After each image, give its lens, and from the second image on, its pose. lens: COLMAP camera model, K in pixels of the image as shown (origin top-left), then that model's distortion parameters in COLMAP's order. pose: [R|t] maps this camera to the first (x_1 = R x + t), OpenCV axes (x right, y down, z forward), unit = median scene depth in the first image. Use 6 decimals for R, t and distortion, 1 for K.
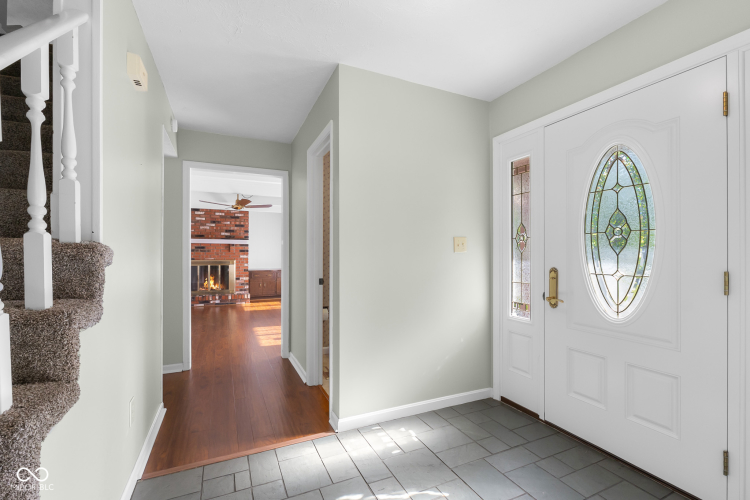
lens RADIAL K [[328.0, 0, 376.5], [0, 328.0, 257.3], [0, 0, 1]] dist [-0.008628, 0.001800]
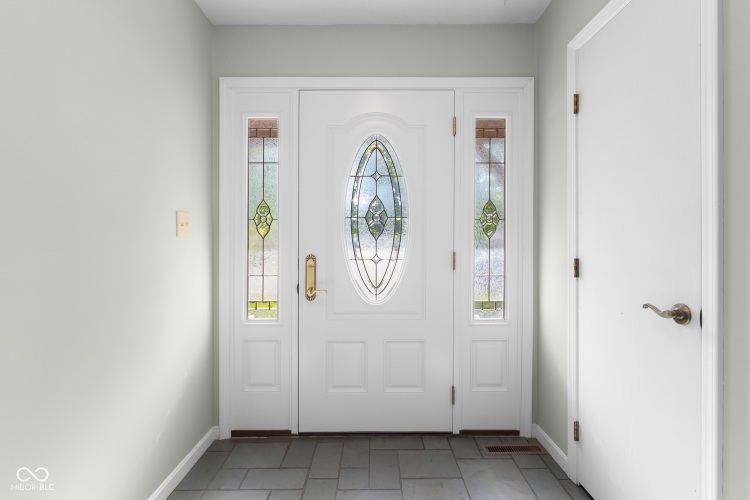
lens RADIAL K [[328.0, 0, 372.4], [0, 328.0, 244.1], [0, 0, 1]] dist [-0.008628, 0.001800]
pose [[0.423521, -0.007584, 0.905855, -0.183310], [0.010660, 0.999937, 0.003388, 0.001882], [-0.905824, 0.008221, 0.423575, 0.471038]]
